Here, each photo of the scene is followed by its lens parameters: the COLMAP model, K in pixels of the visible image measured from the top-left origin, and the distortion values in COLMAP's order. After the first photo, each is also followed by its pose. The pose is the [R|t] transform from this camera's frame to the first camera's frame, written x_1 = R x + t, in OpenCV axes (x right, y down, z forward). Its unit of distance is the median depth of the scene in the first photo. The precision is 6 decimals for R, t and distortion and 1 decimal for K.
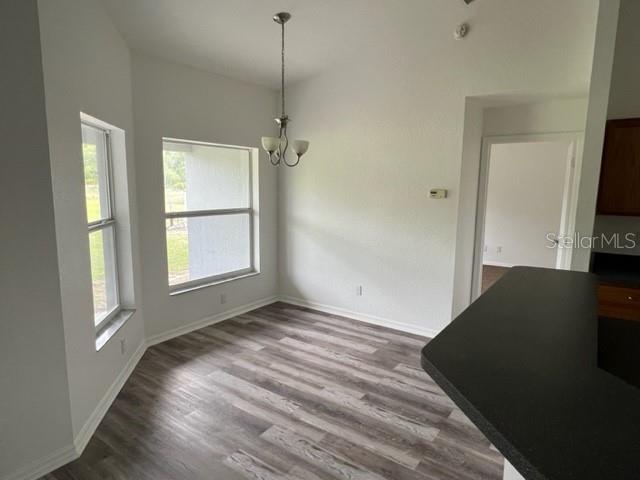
lens RADIAL K [[394.5, 0, 320.0], [0, 394.5, 240.0], [0, 0, 1]] dist [-0.000916, 0.001044]
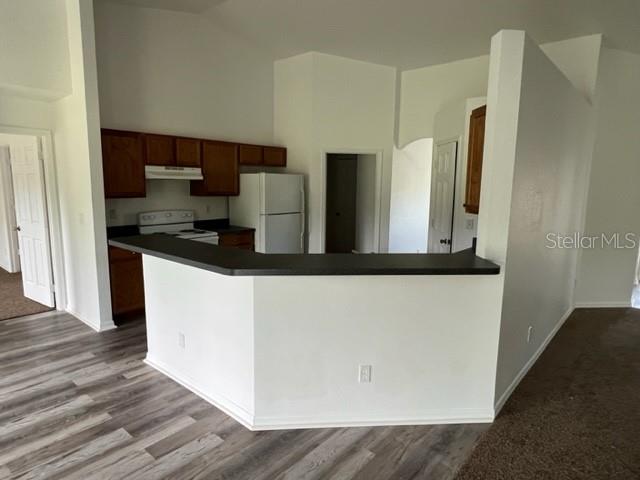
lens RADIAL K [[394.5, 0, 320.0], [0, 394.5, 240.0], [0, 0, 1]] dist [-0.000916, 0.001044]
pose [[0.086532, -0.156767, 0.983838, -0.685577], [0.129360, 0.980949, 0.144929, -0.026696], [-0.987815, 0.114729, 0.105163, 0.173980]]
